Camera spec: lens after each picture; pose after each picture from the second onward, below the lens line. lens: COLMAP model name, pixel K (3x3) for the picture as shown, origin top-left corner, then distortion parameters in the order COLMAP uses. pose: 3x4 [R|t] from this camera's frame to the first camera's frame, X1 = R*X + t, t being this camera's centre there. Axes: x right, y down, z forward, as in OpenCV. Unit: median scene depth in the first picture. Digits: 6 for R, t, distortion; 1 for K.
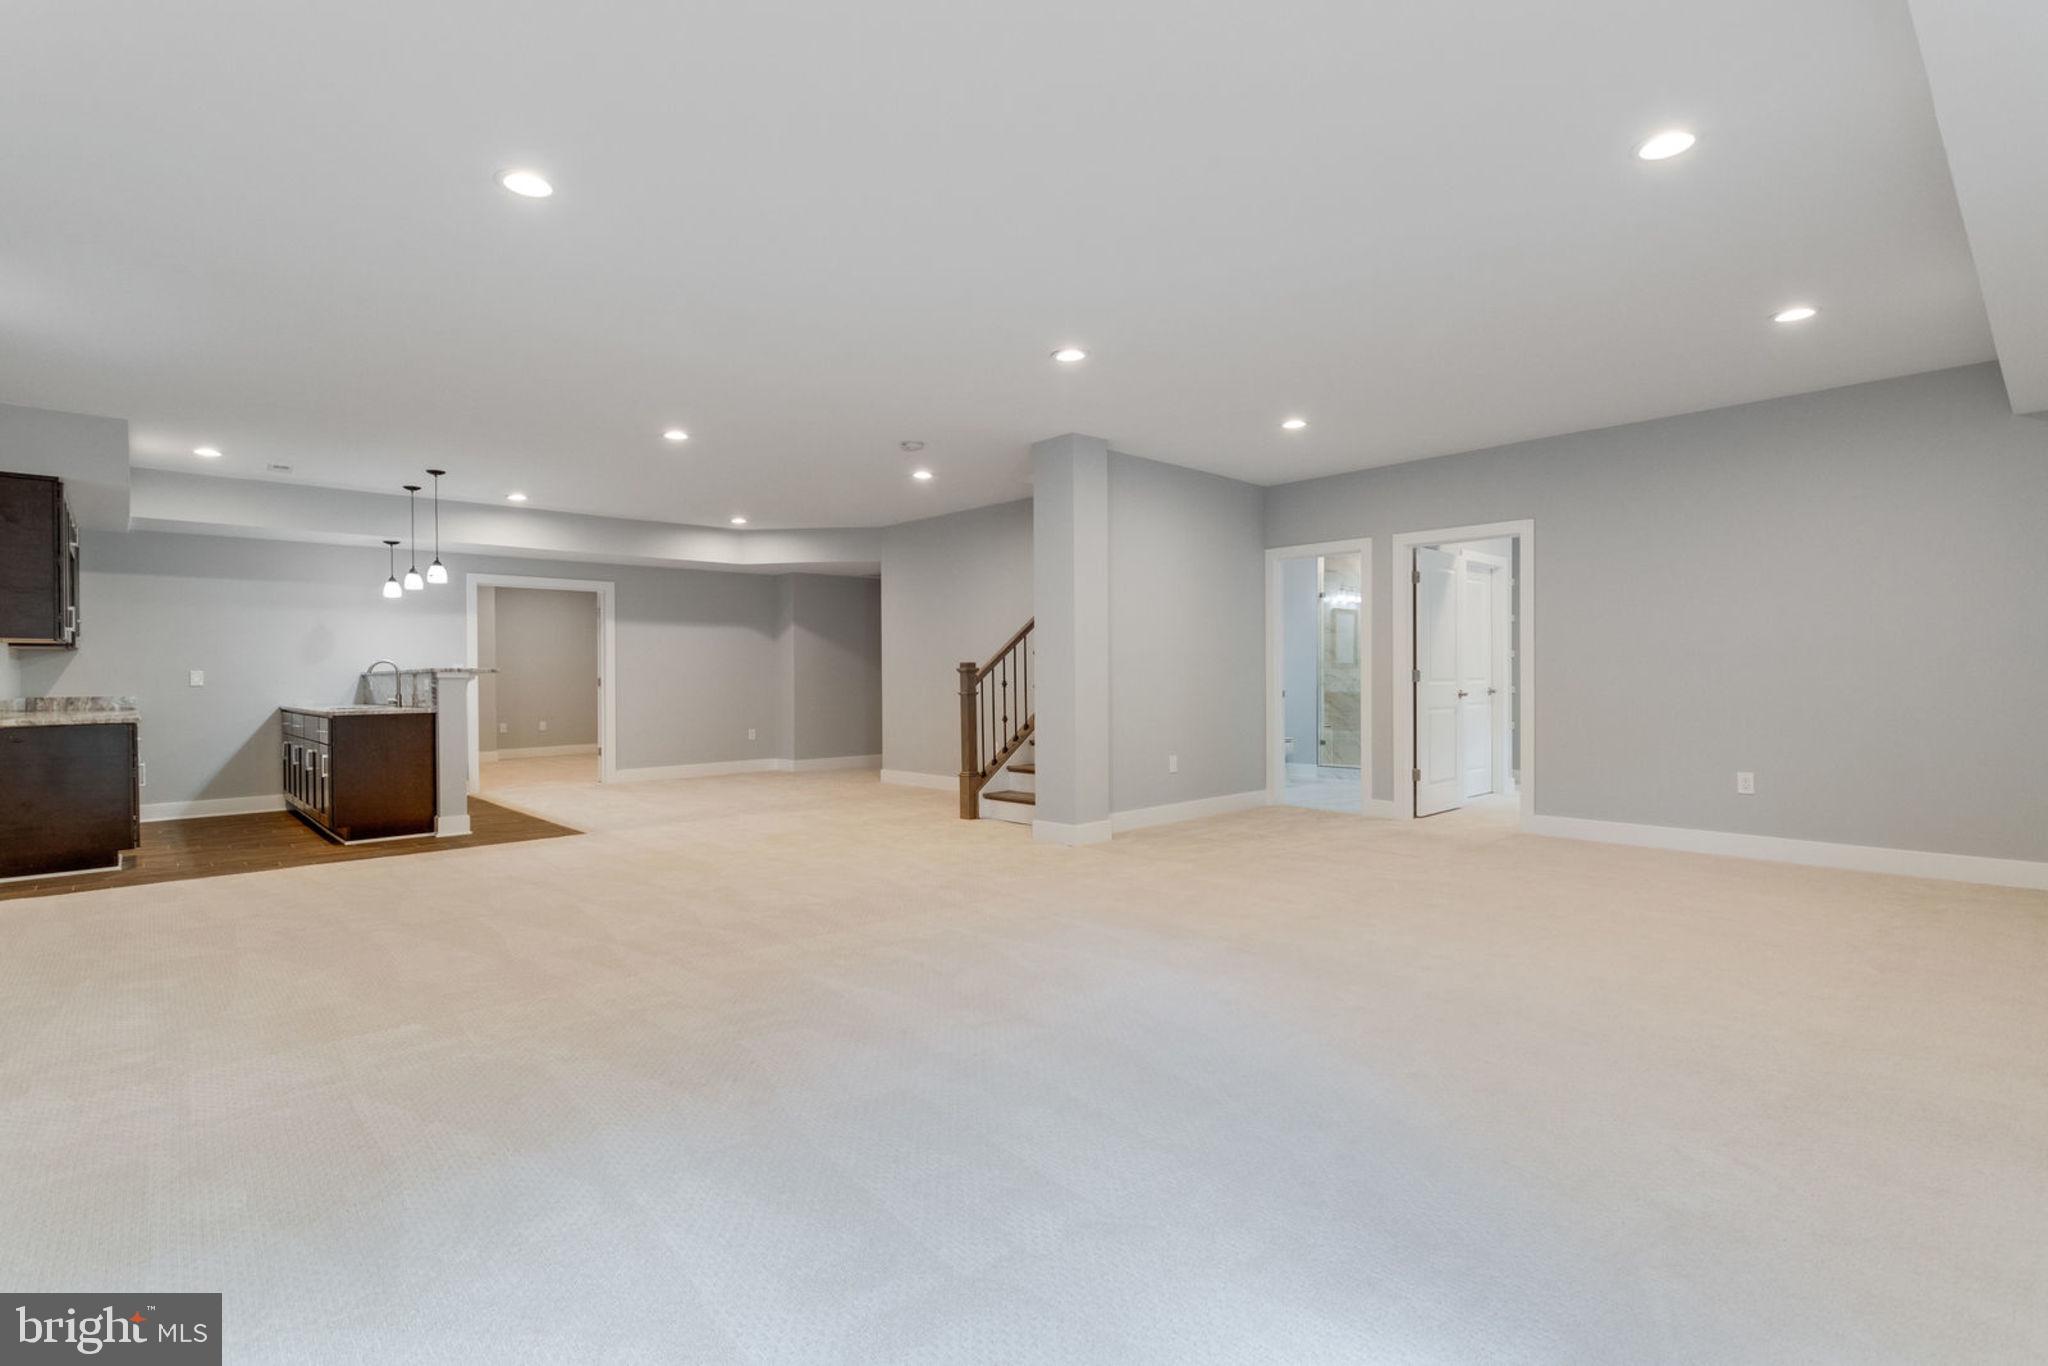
lens RADIAL K [[973.8, 0, 1010.1], [0, 973.8, 680.5], [0, 0, 1]] dist [0.000550, 0.001763]
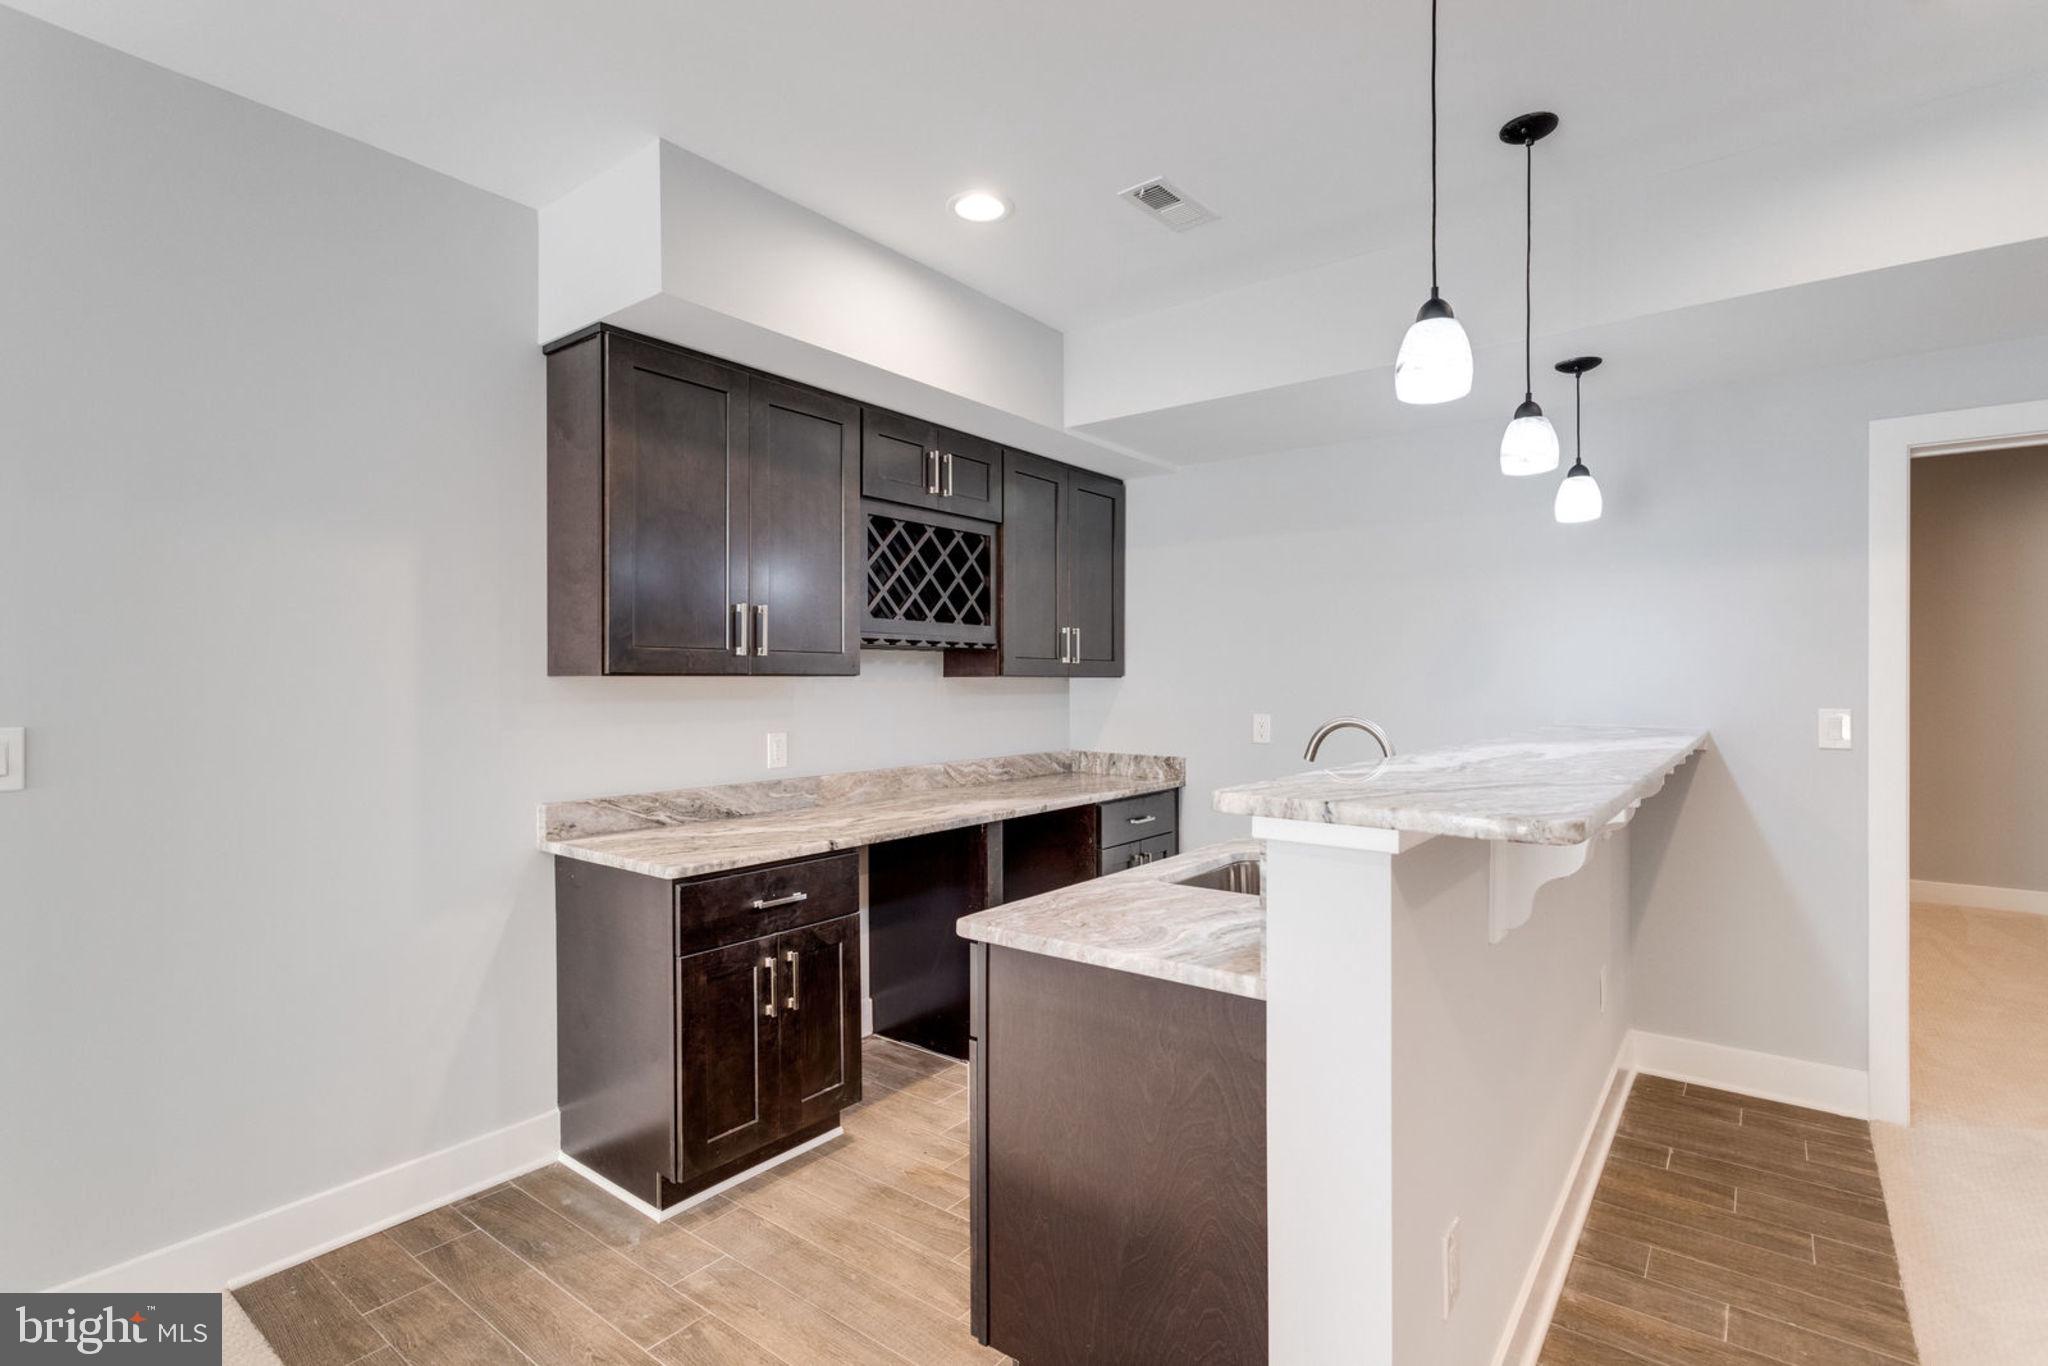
lens RADIAL K [[973.8, 0, 1021.1], [0, 973.8, 671.9], [0, 0, 1]] dist [0.000550, 0.001763]
pose [[0.180149, -0.001141, -0.983639, -0.321600], [-0.002538, 0.999995, -0.001624, -0.029867], [0.983636, 0.002789, 0.180146, 0.734817]]
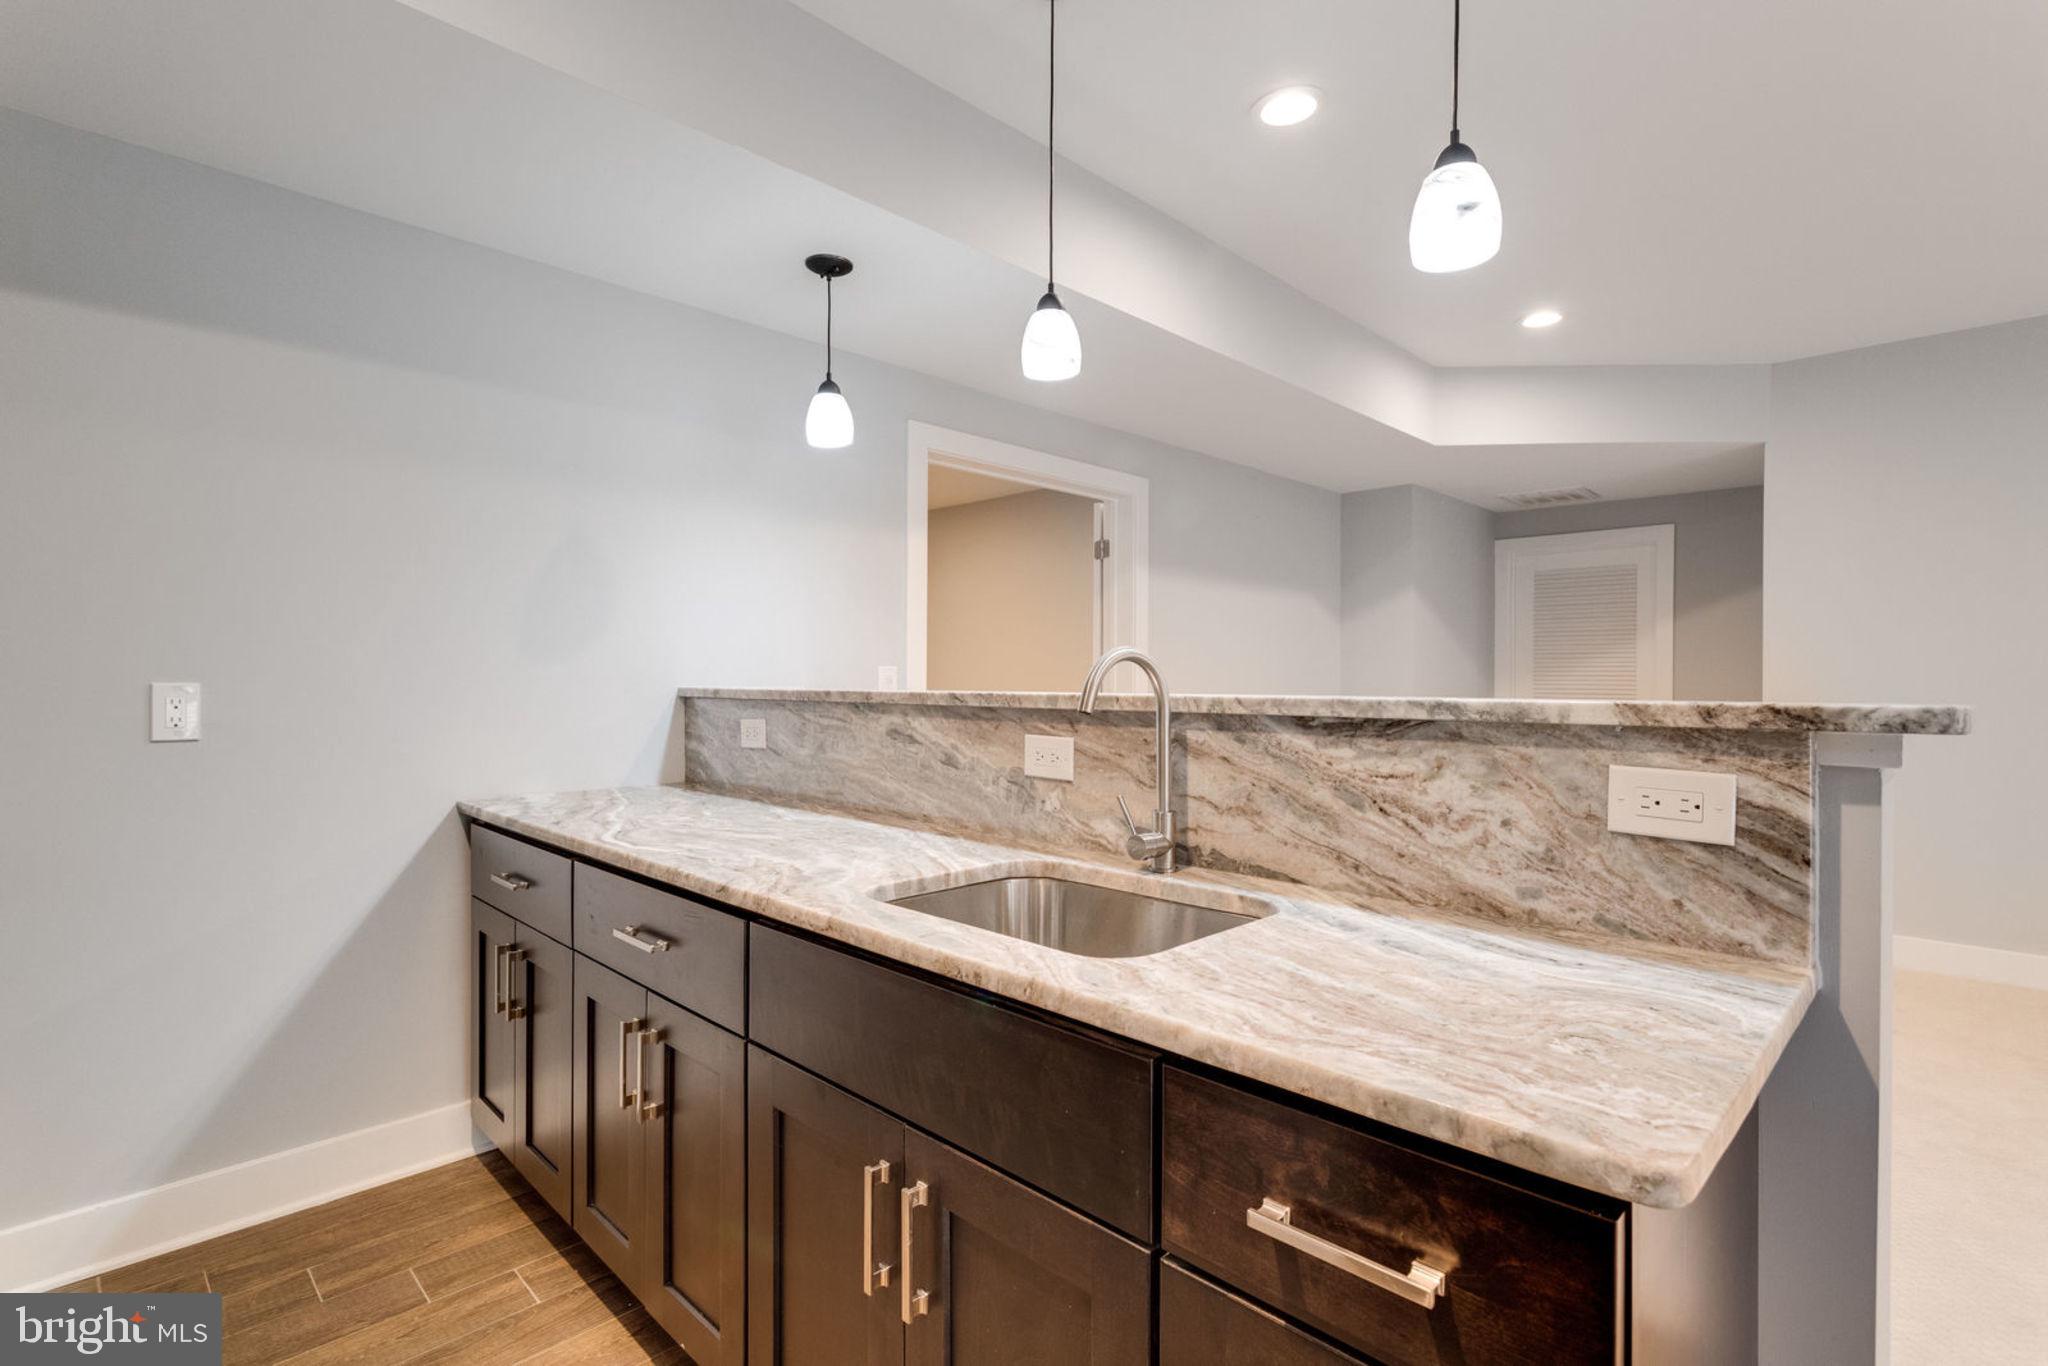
lens RADIAL K [[973.8, 0, 1028.3], [0, 973.8, 678.5], [0, 0, 1]] dist [0.000550, 0.001763]
pose [[0.997185, 0.012758, 0.073883, -0.589231], [-0.013103, 0.999905, 0.004180, -0.014654], [-0.073822, -0.005136, 0.997258, 0.686298]]
